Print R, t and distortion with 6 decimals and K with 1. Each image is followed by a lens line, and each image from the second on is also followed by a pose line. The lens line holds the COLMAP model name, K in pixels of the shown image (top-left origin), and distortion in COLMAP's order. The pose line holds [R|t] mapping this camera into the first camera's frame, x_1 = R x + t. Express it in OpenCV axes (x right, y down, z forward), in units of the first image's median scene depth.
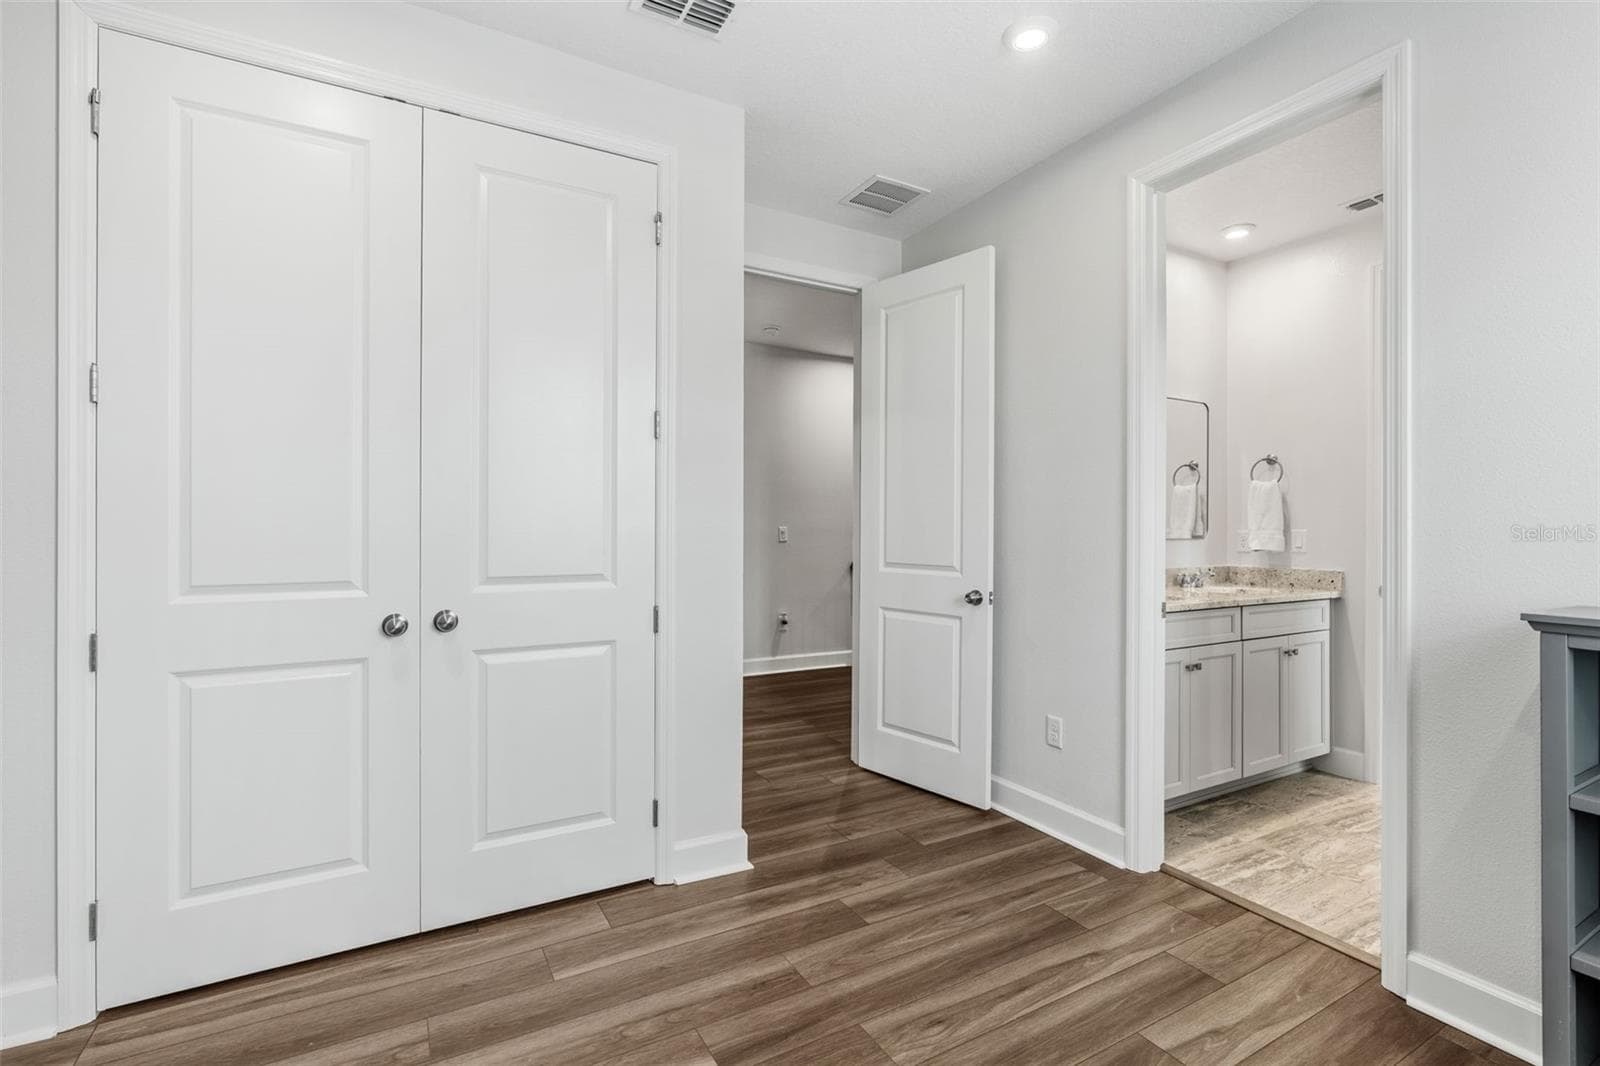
lens RADIAL K [[725.4, 0, 803.0], [0, 725.4, 530.8], [0, 0, 1]] dist [-0.000065, 0.000099]
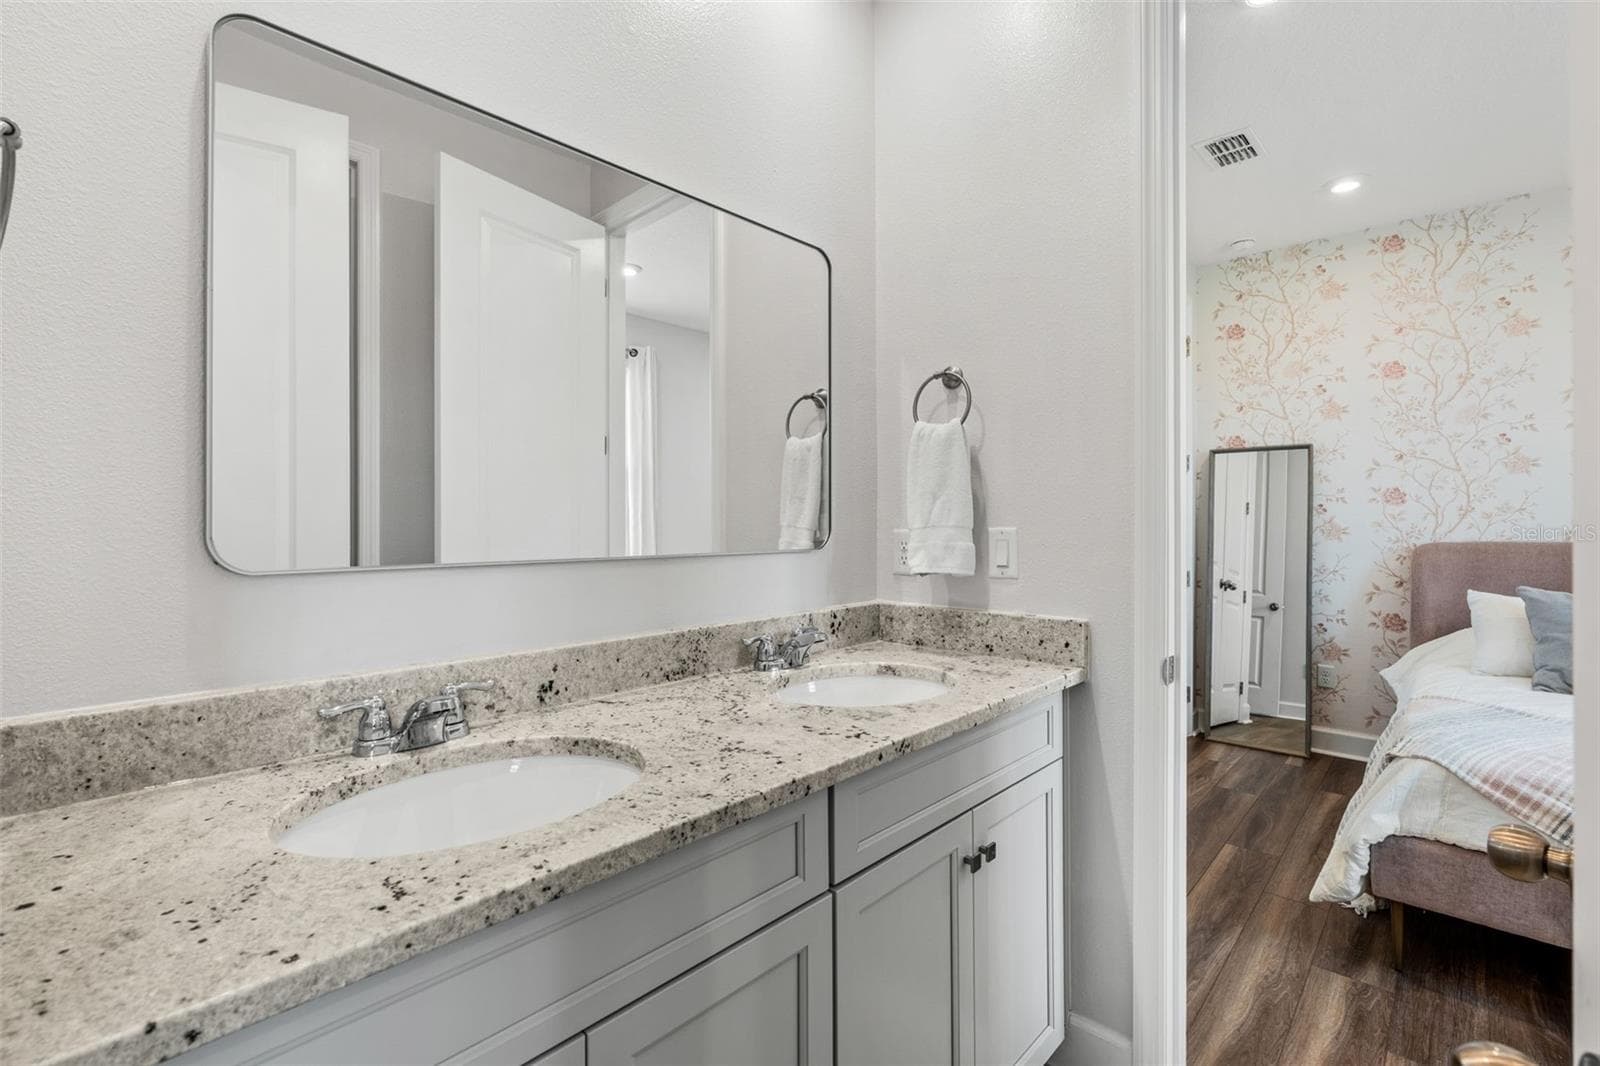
lens RADIAL K [[725.4, 0, 797.2], [0, 725.4, 526.7], [0, 0, 1]] dist [-0.000065, 0.000099]
pose [[0.954683, -0.007730, 0.297523, 0.420417], [0.006163, 0.999962, 0.006207, -0.005808], [-0.297559, -0.004092, 0.954695, 0.596813]]
